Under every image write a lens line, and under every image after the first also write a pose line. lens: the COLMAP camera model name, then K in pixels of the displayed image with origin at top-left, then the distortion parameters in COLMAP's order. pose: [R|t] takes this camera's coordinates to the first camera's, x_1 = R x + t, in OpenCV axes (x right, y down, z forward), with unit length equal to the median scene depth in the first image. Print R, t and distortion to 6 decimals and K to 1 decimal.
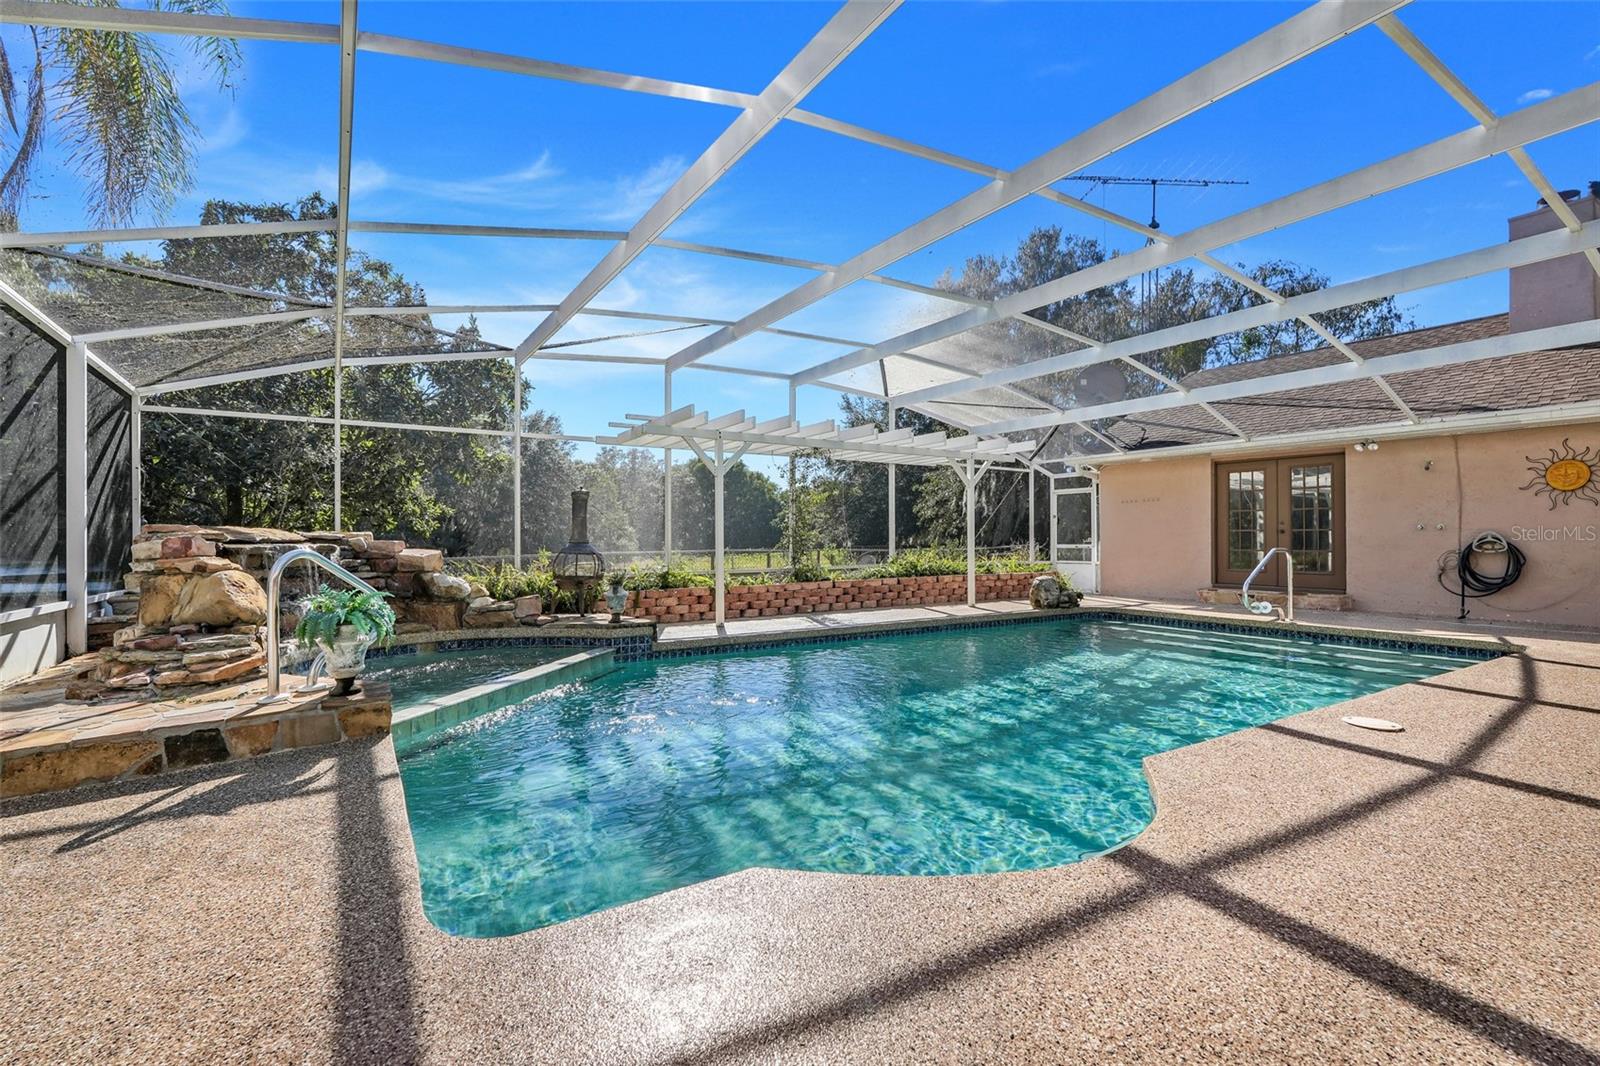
lens RADIAL K [[713.0, 0, 785.9], [0, 713.0, 536.7], [0, 0, 1]] dist [-0.002653, 0.000100]
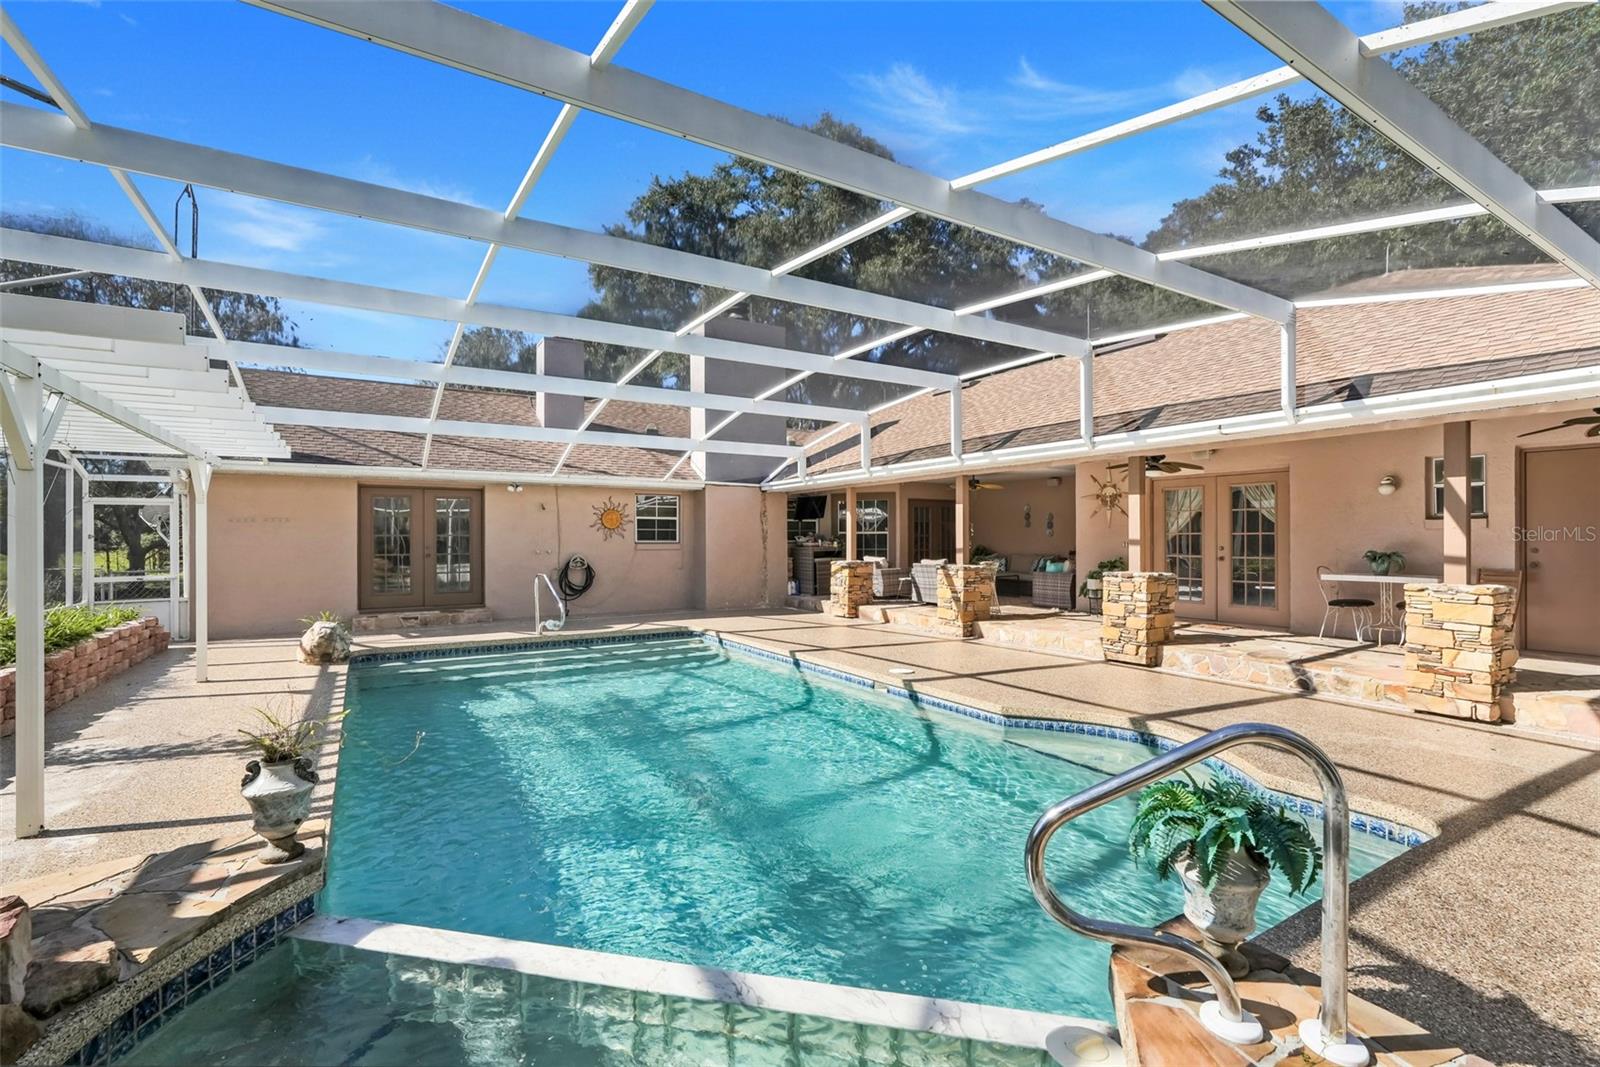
lens RADIAL K [[713.0, 0, 784.2], [0, 713.0, 530.5], [0, 0, 1]] dist [-0.002653, 0.000100]
pose [[0.022701, 0.000461, 0.999742, -0.447562], [0.001173, 0.999999, -0.000488, -0.051318], [-0.999742, 0.001184, 0.022700, 0.498043]]
